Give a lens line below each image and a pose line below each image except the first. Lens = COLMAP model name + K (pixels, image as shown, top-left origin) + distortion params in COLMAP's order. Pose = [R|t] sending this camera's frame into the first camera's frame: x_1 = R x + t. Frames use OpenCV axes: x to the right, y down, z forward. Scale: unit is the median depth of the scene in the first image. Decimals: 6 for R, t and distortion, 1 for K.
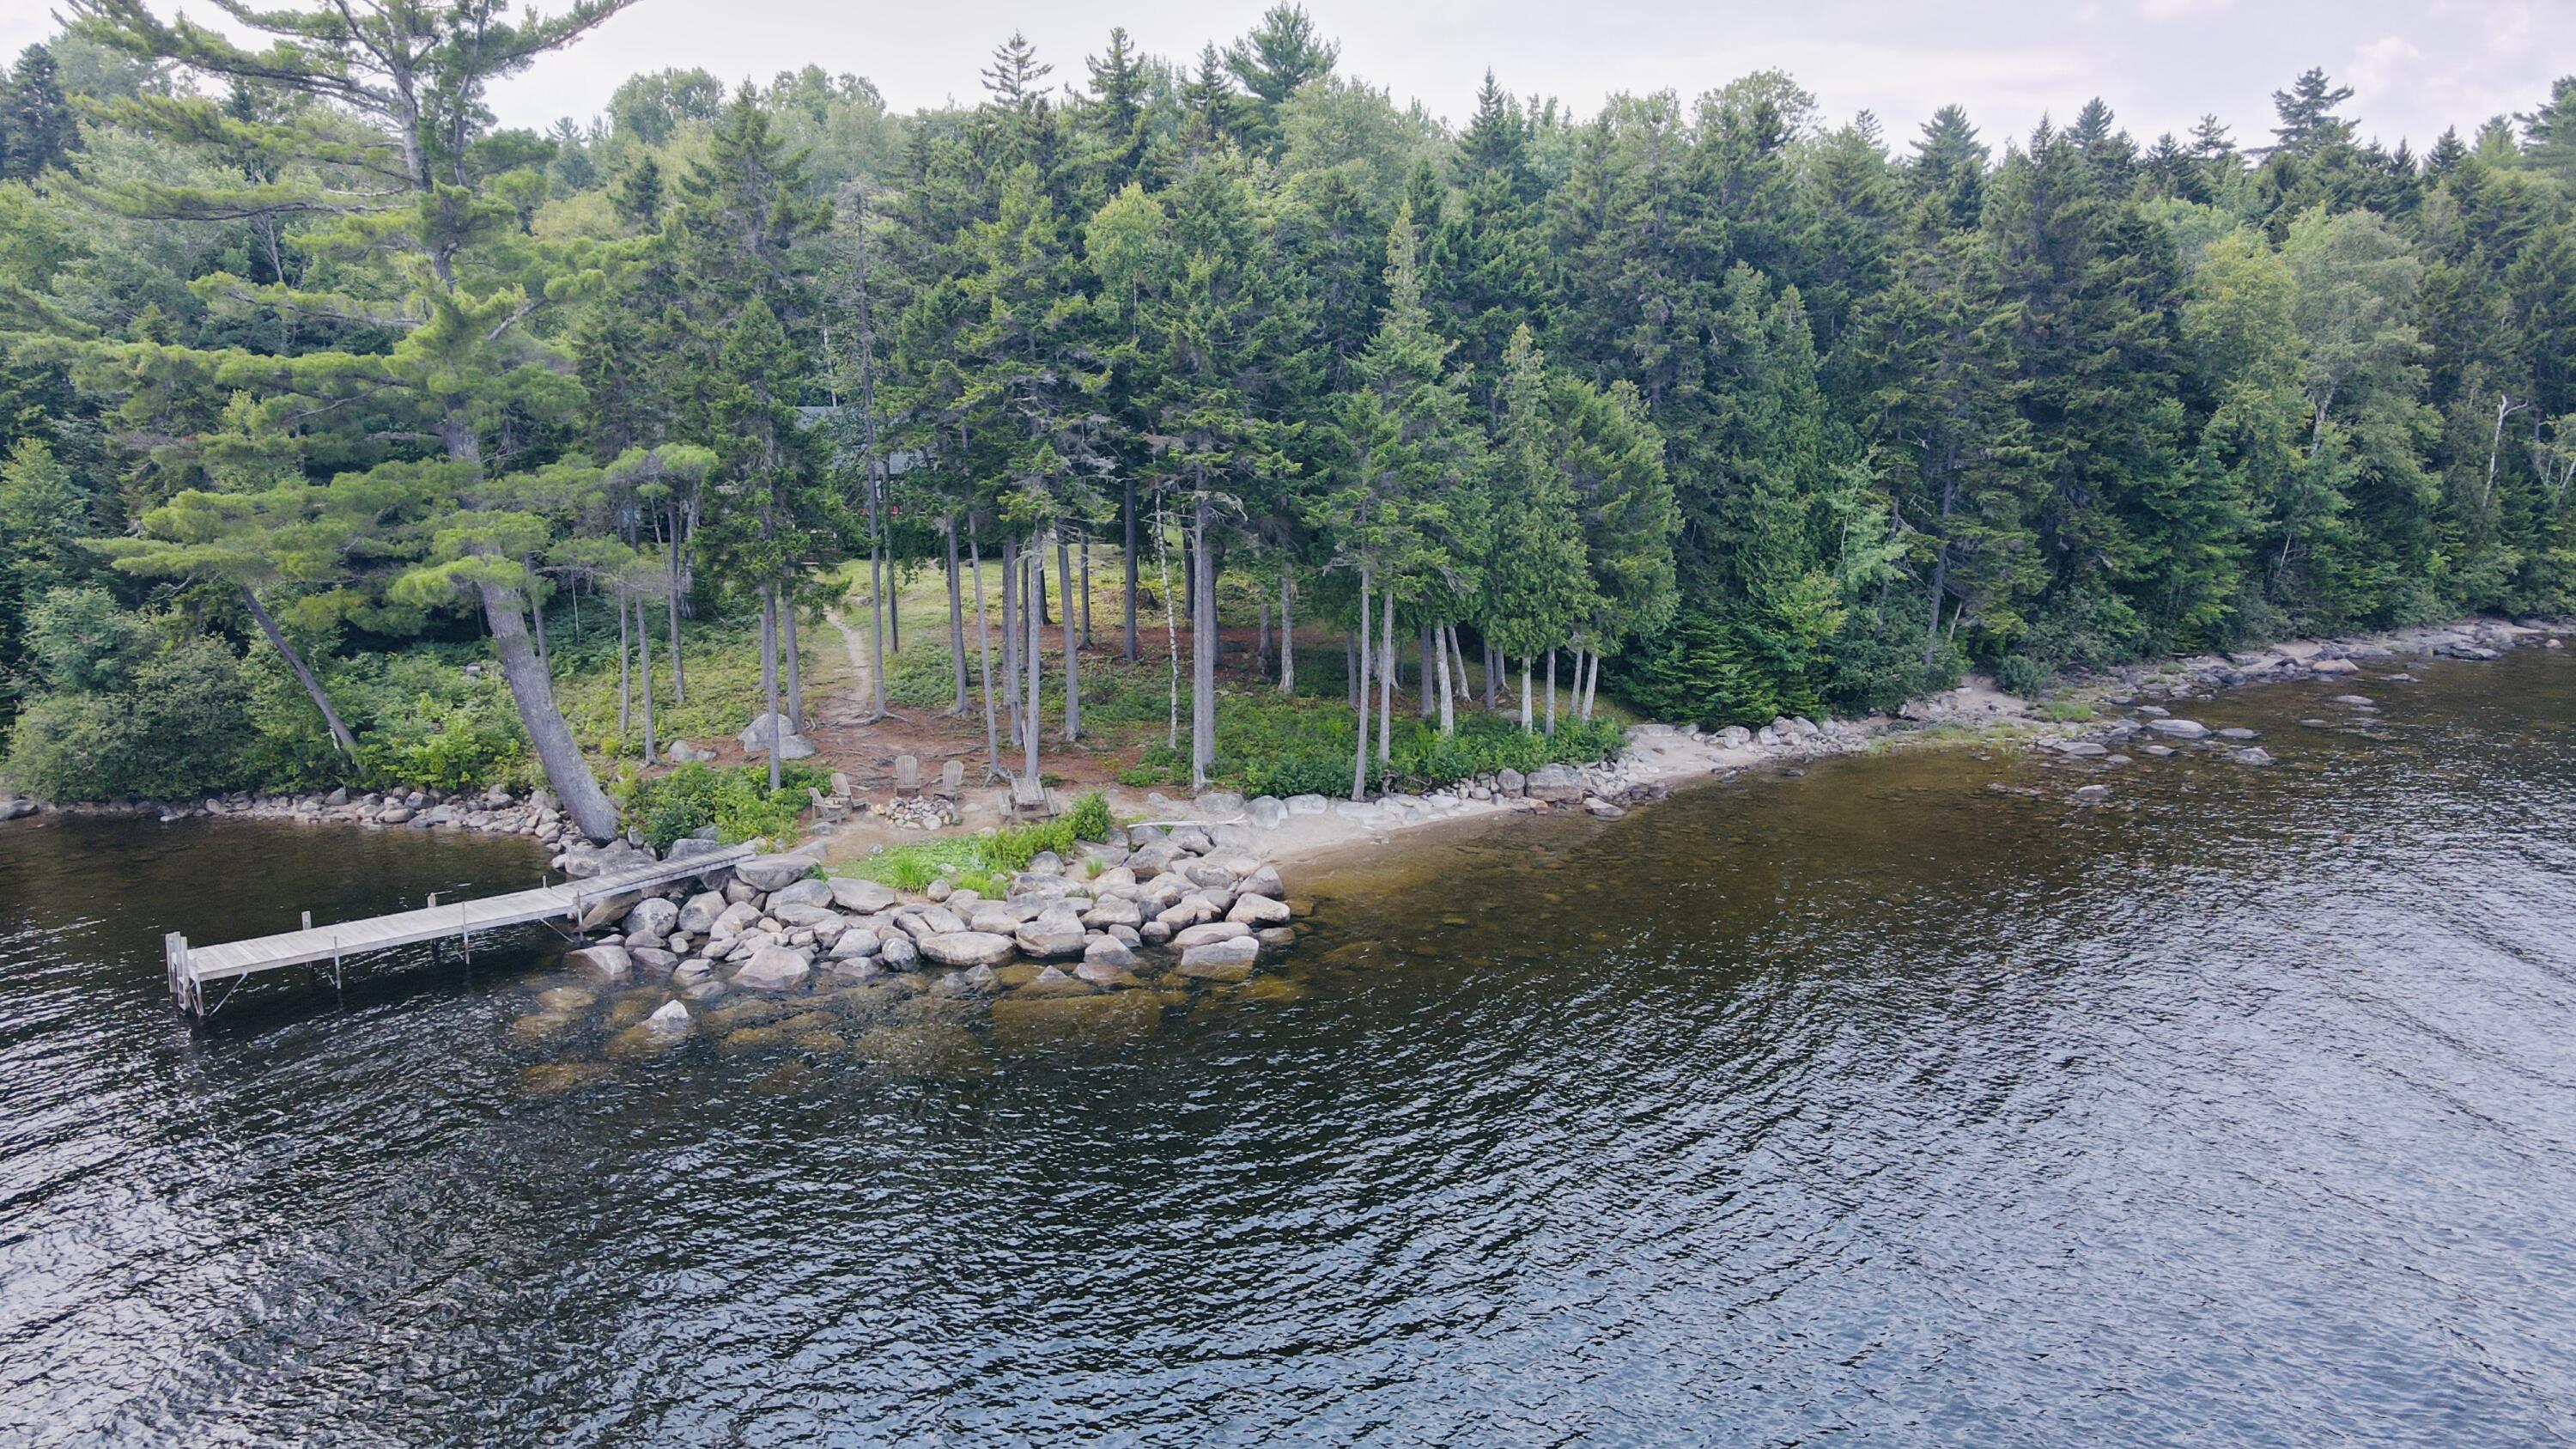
lens RADIAL K [[1894.9, 0, 1295.3], [0, 1894.9, 736.3], [0, 0, 1]] dist [0.010432, 0.016919]
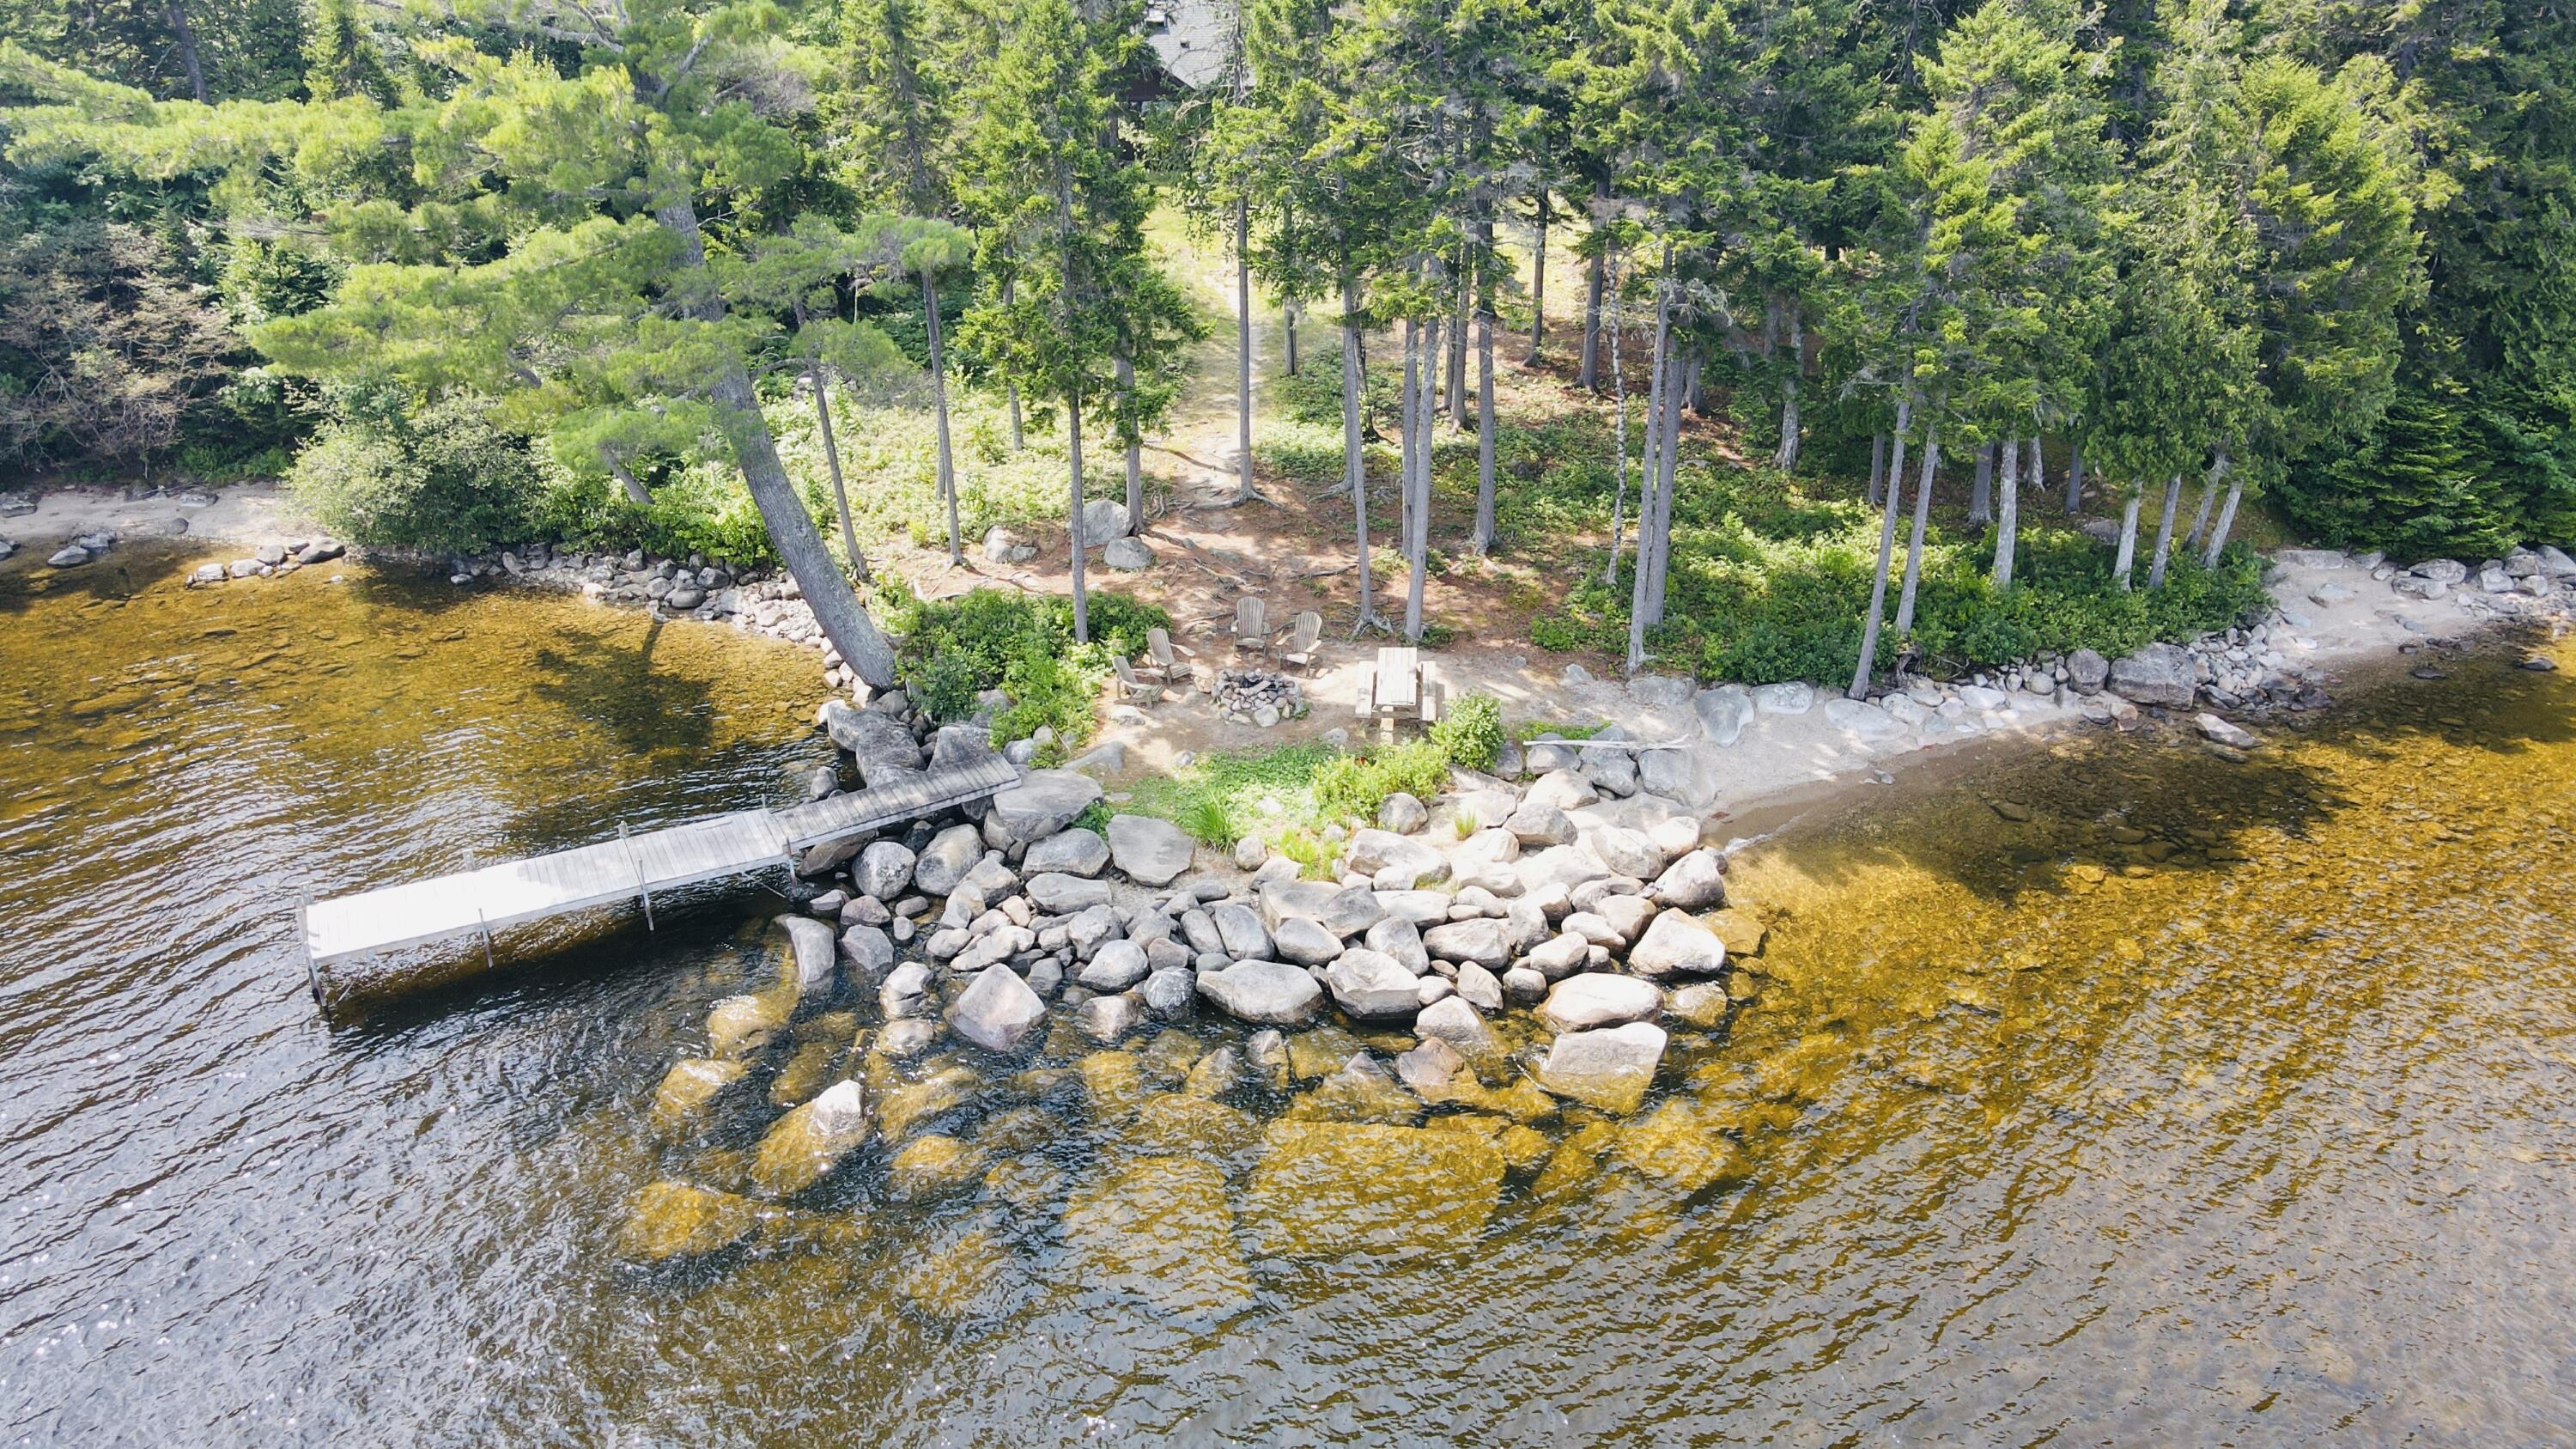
lens RADIAL K [[1894.9, 0, 1288.5], [0, 1894.9, 714.9], [0, 0, 1]] dist [0.010432, 0.016919]
pose [[0.961639, 0.107768, -0.252263, 0.007639], [-0.042085, 0.966672, 0.252535, -0.130953], [0.271070, -0.232231, 0.934125, 0.259755]]
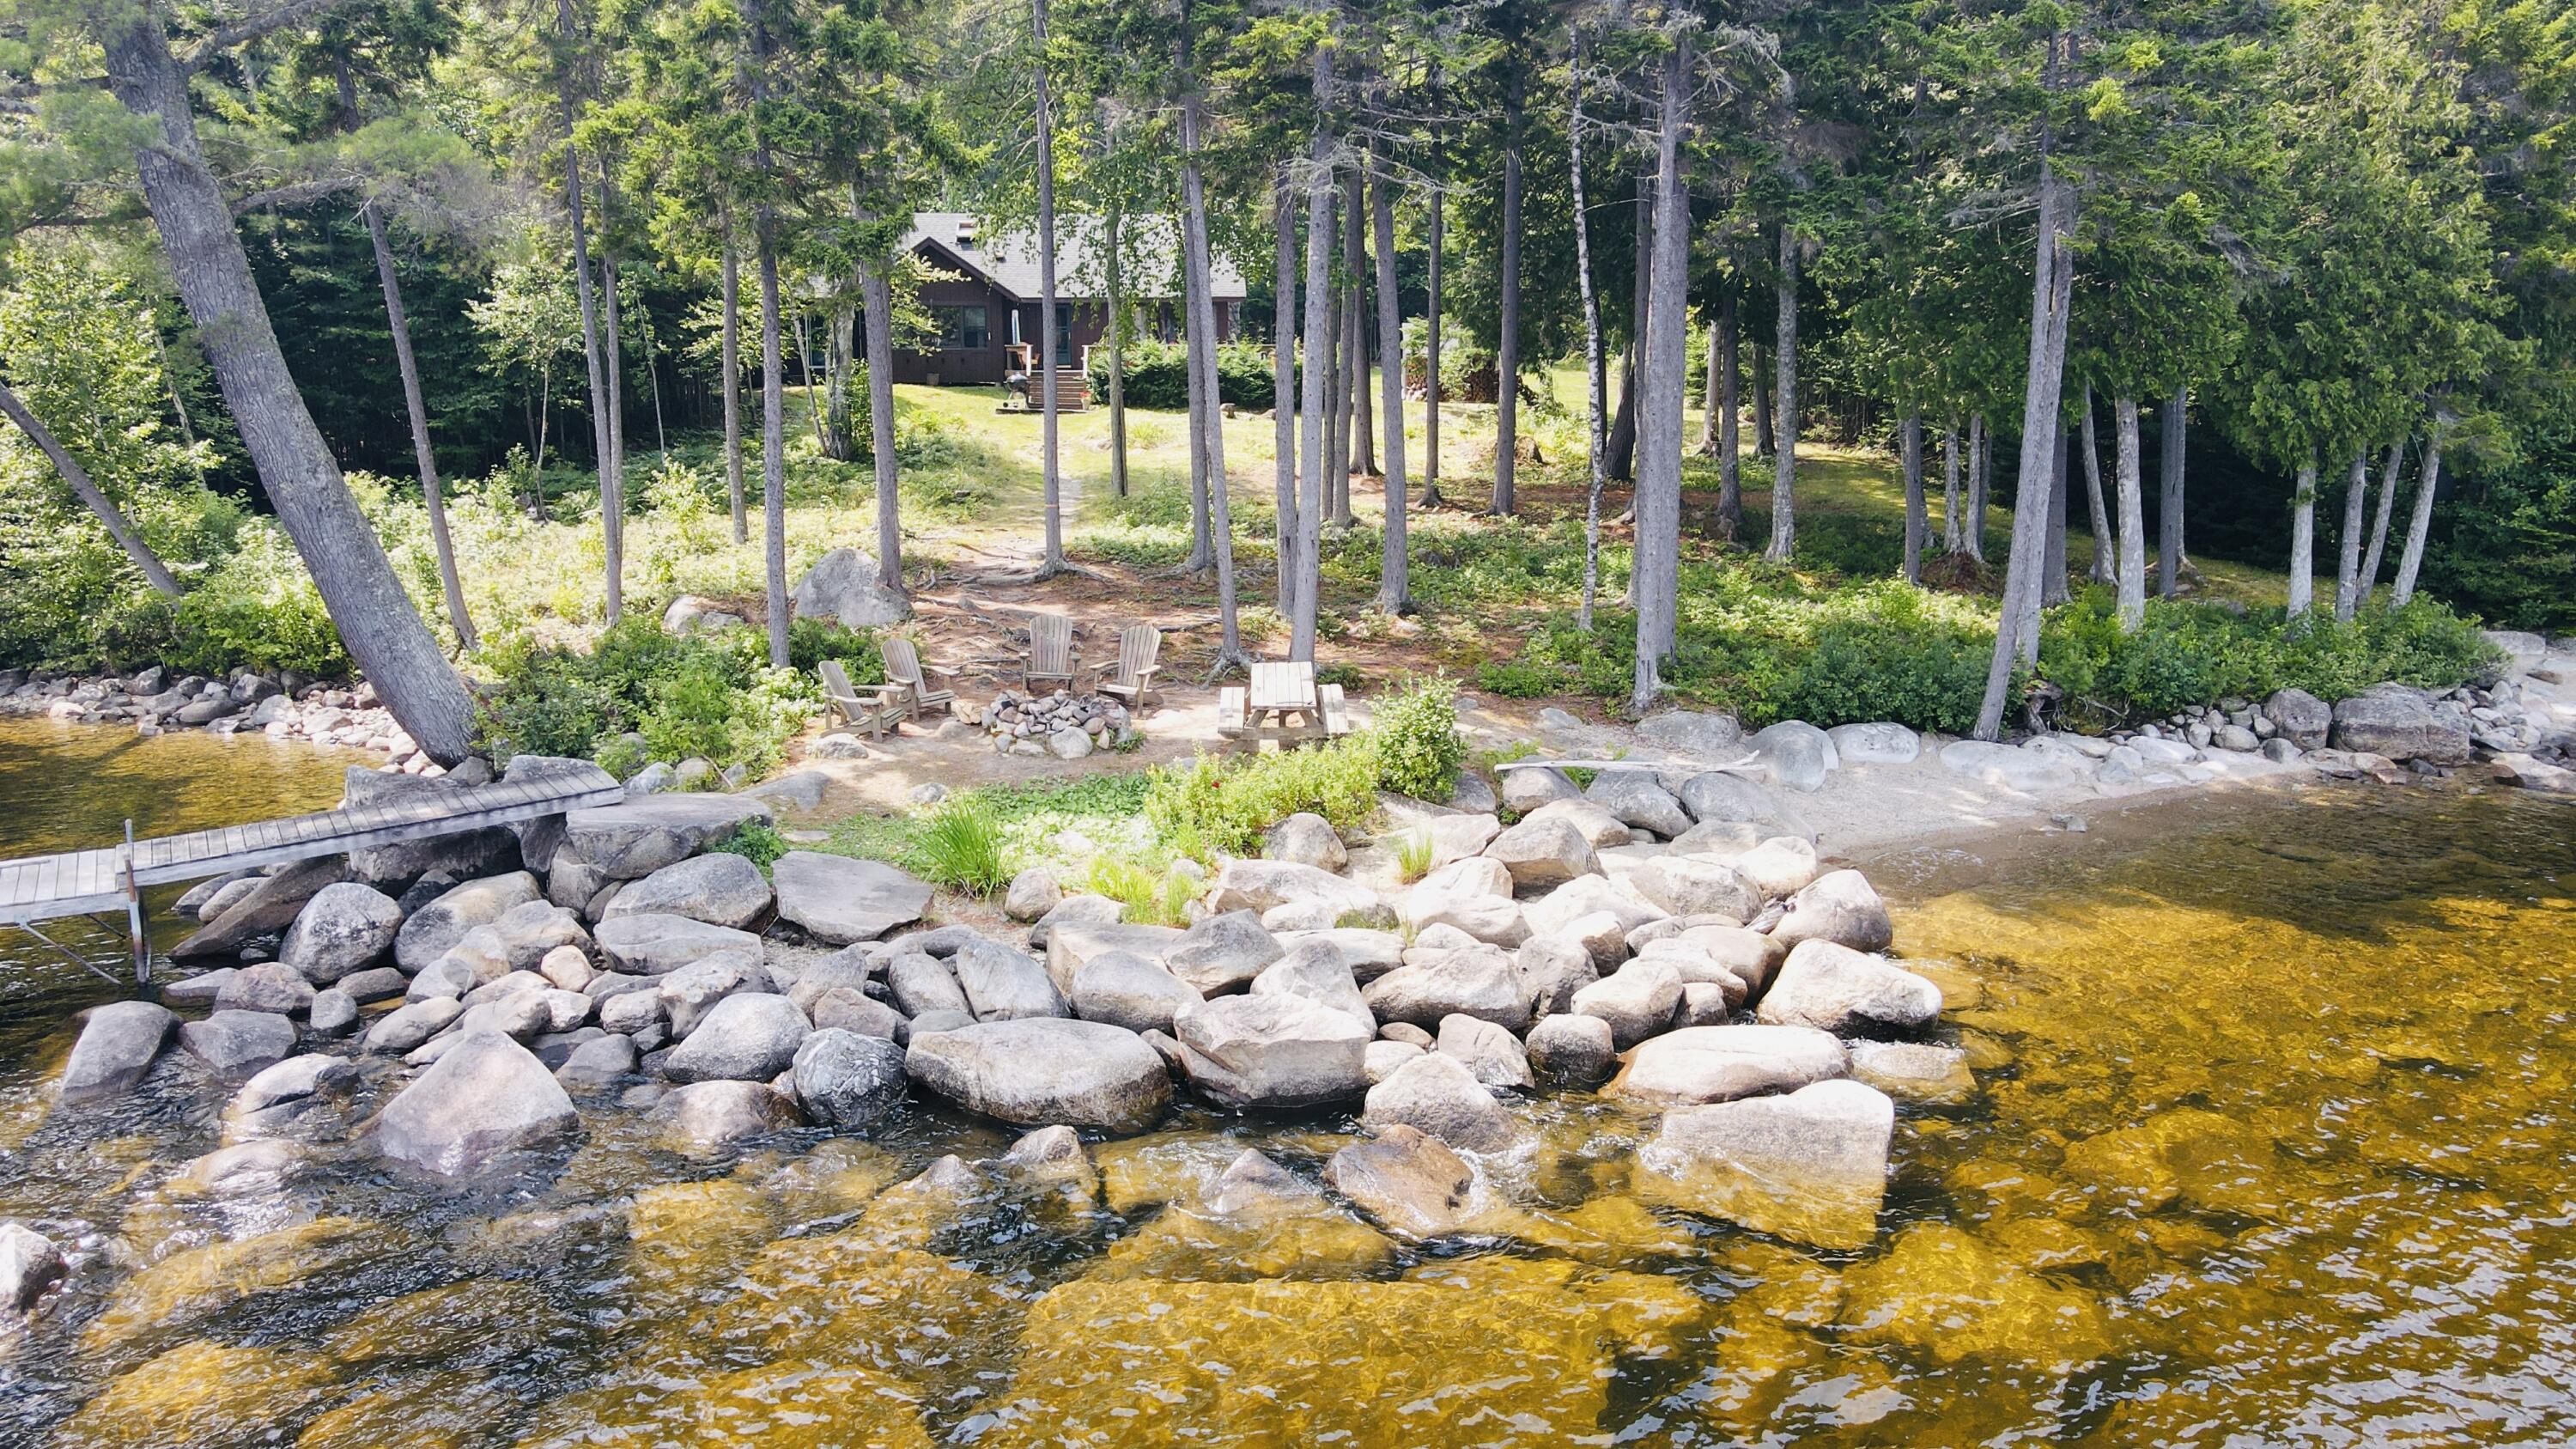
lens RADIAL K [[1894.9, 0, 1276.4], [0, 1894.9, 714.4], [0, 0, 1]] dist [0.010432, 0.016919]
pose [[0.979554, 0.028066, -0.199213, -0.045233], [-0.029768, 0.999541, -0.005555, 0.035022], [0.198966, 0.011372, 0.979940, 0.495072]]
